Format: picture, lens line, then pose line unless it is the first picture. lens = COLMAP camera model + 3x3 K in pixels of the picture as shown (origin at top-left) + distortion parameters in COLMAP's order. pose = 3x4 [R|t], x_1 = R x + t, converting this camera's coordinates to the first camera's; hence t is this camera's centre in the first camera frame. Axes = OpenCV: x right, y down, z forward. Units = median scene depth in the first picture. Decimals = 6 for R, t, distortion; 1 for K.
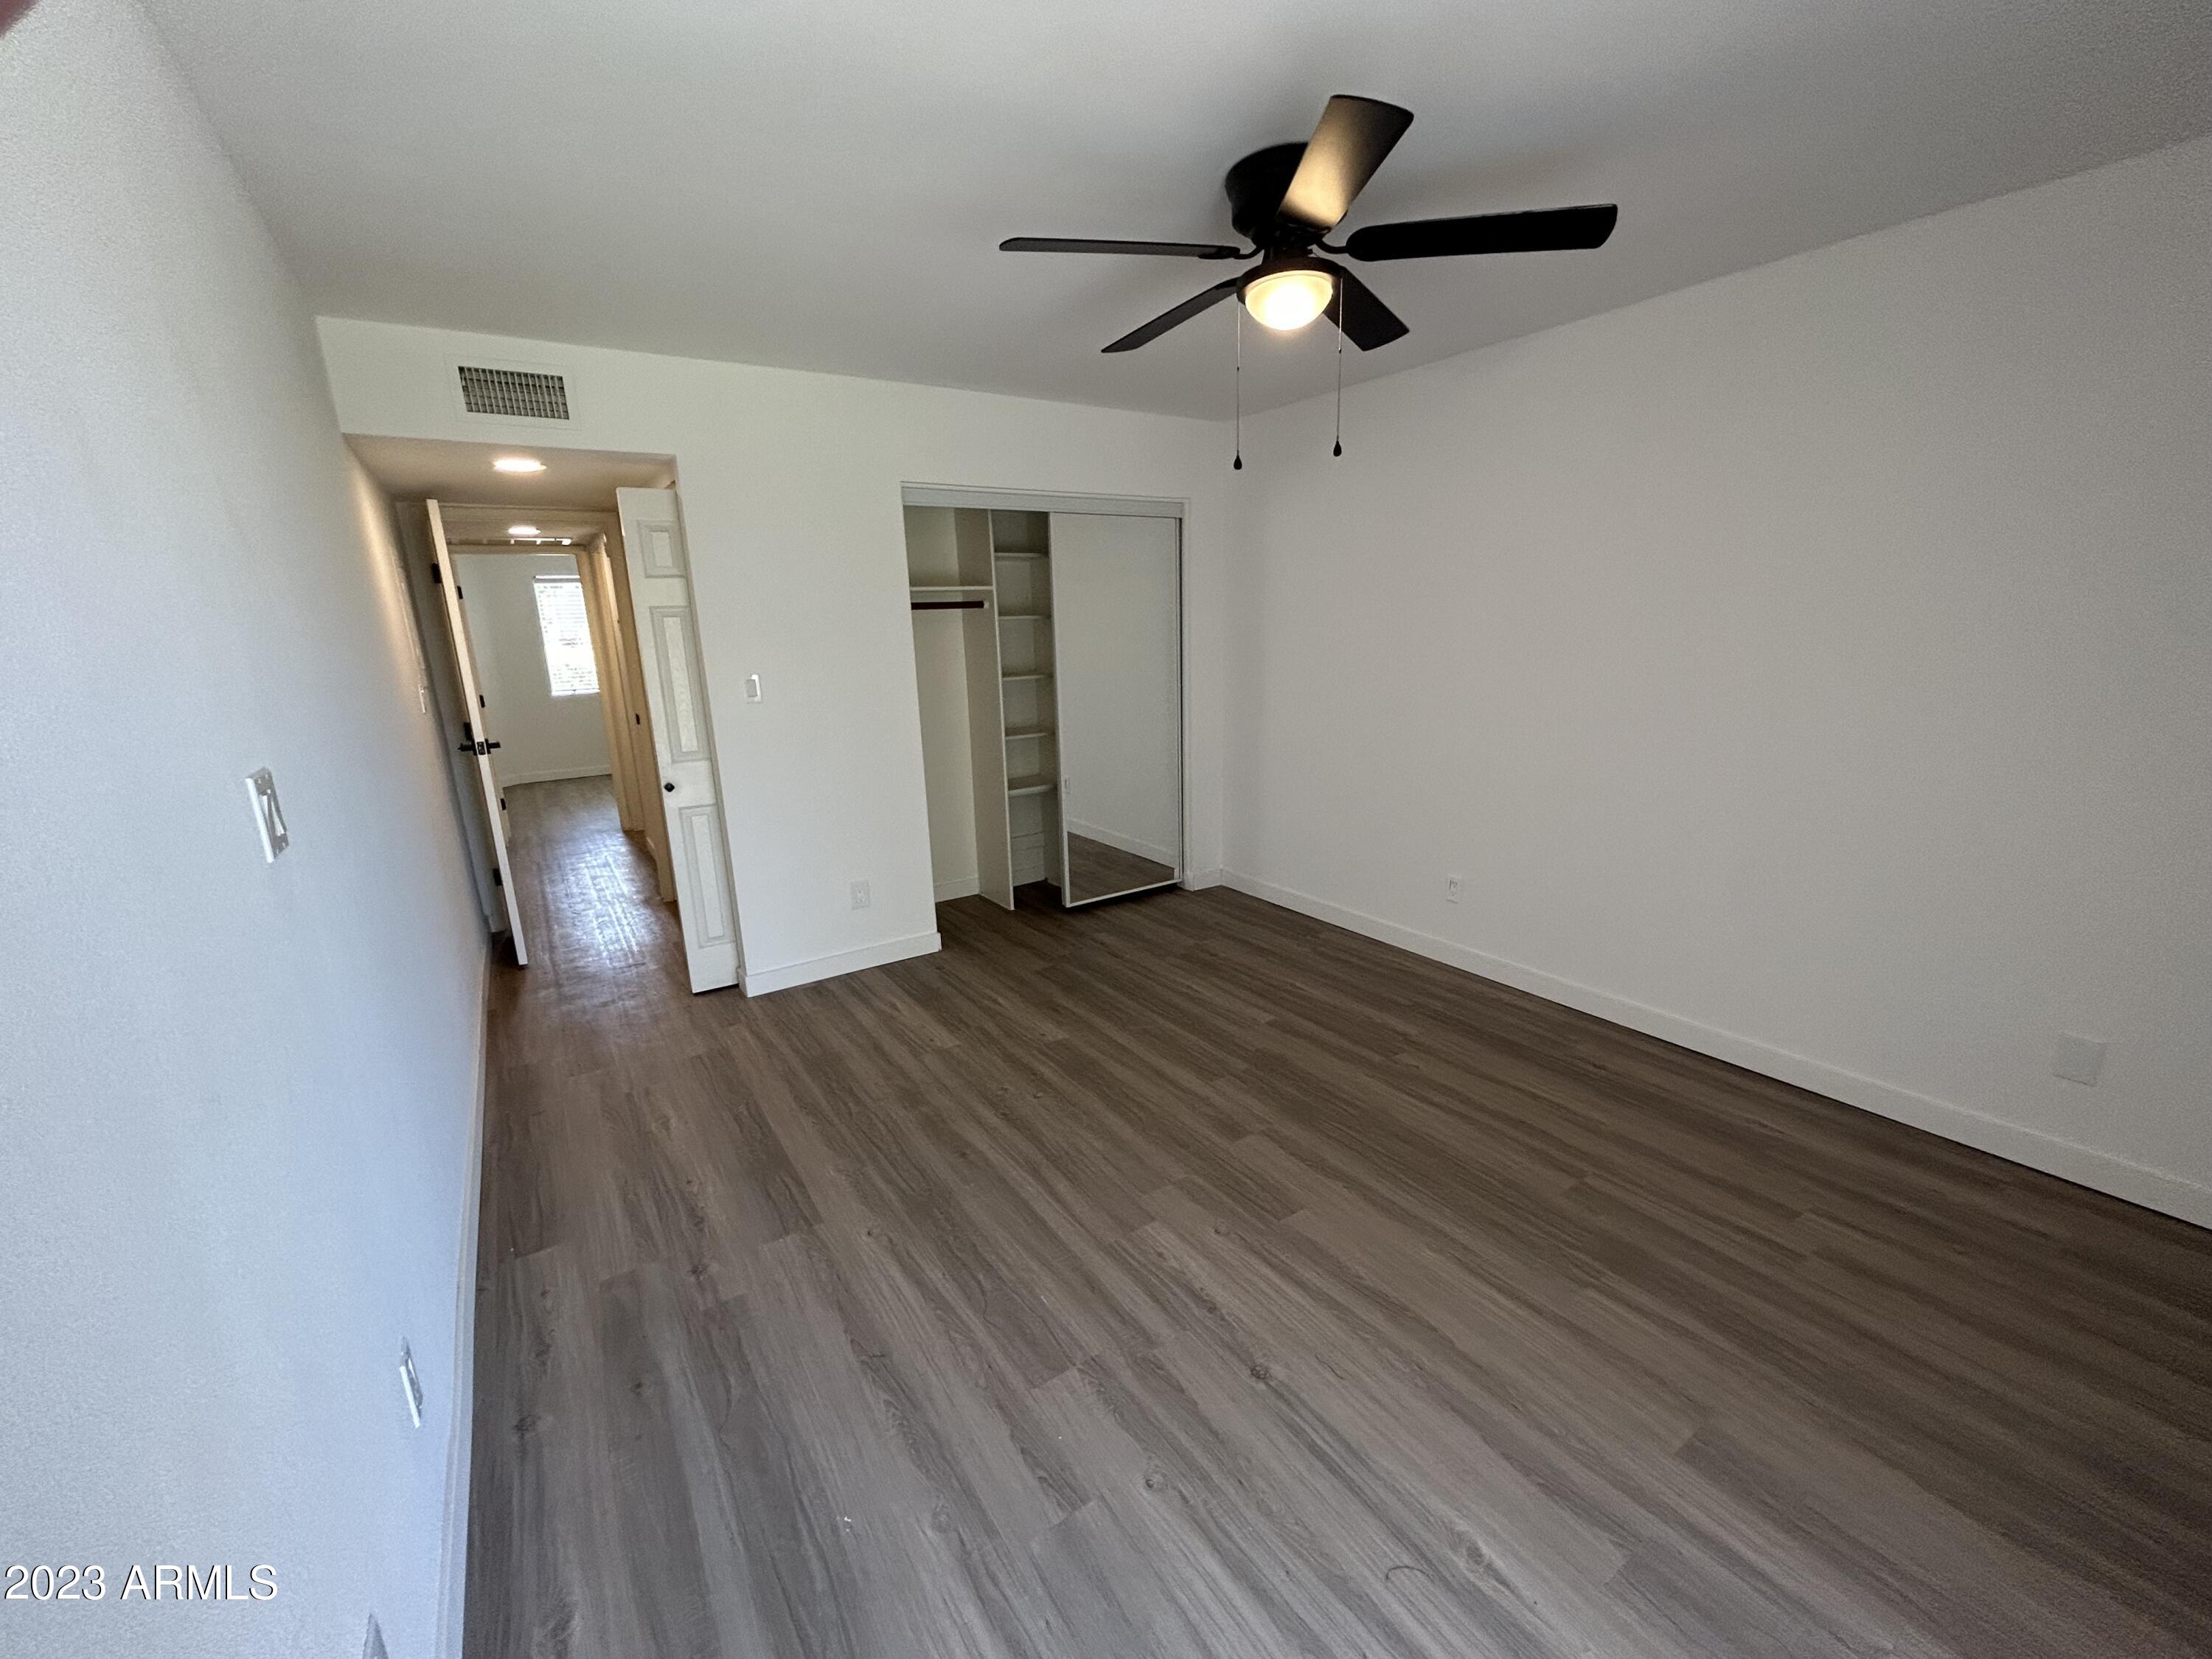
lens RADIAL K [[897.0, 0, 1101.7], [0, 897.0, 818.8], [0, 0, 1]] dist [0.003466, 0.001010]
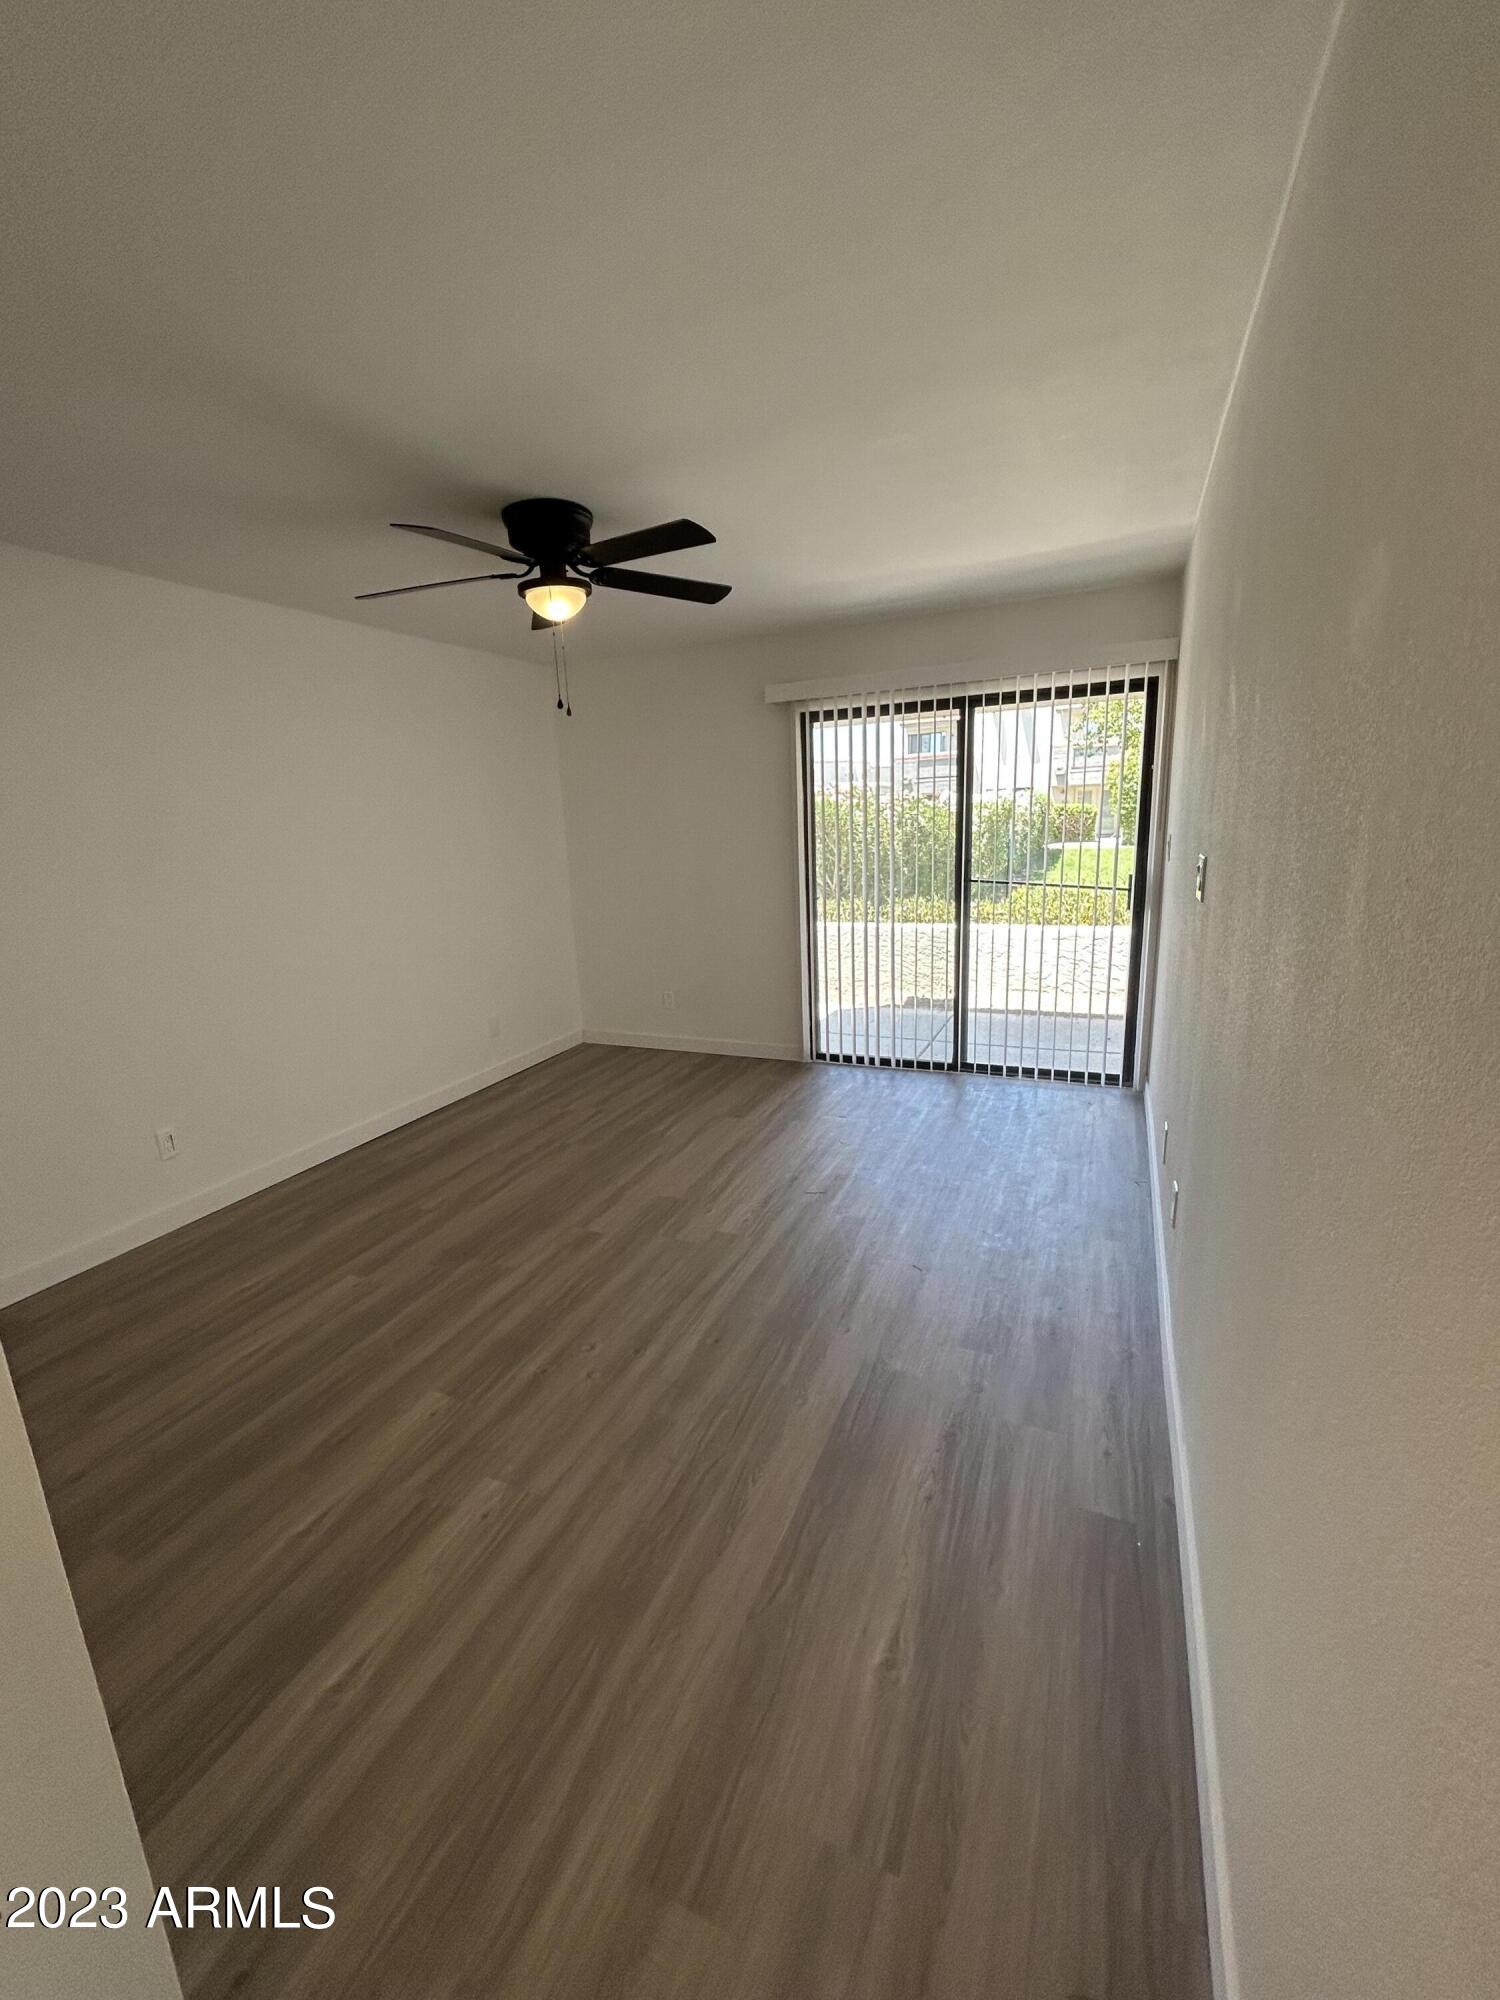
lens RADIAL K [[811.1, 0, 745.1], [0, 811.1, 998.6], [0, 0, 1]] dist [0.003466, 0.001010]
pose [[-0.534115, -0.135726, 0.834446, -0.919633], [0.245111, 0.919772, 0.306496, -0.260941], [-0.809100, 0.368235, -0.457996, 1.310155]]
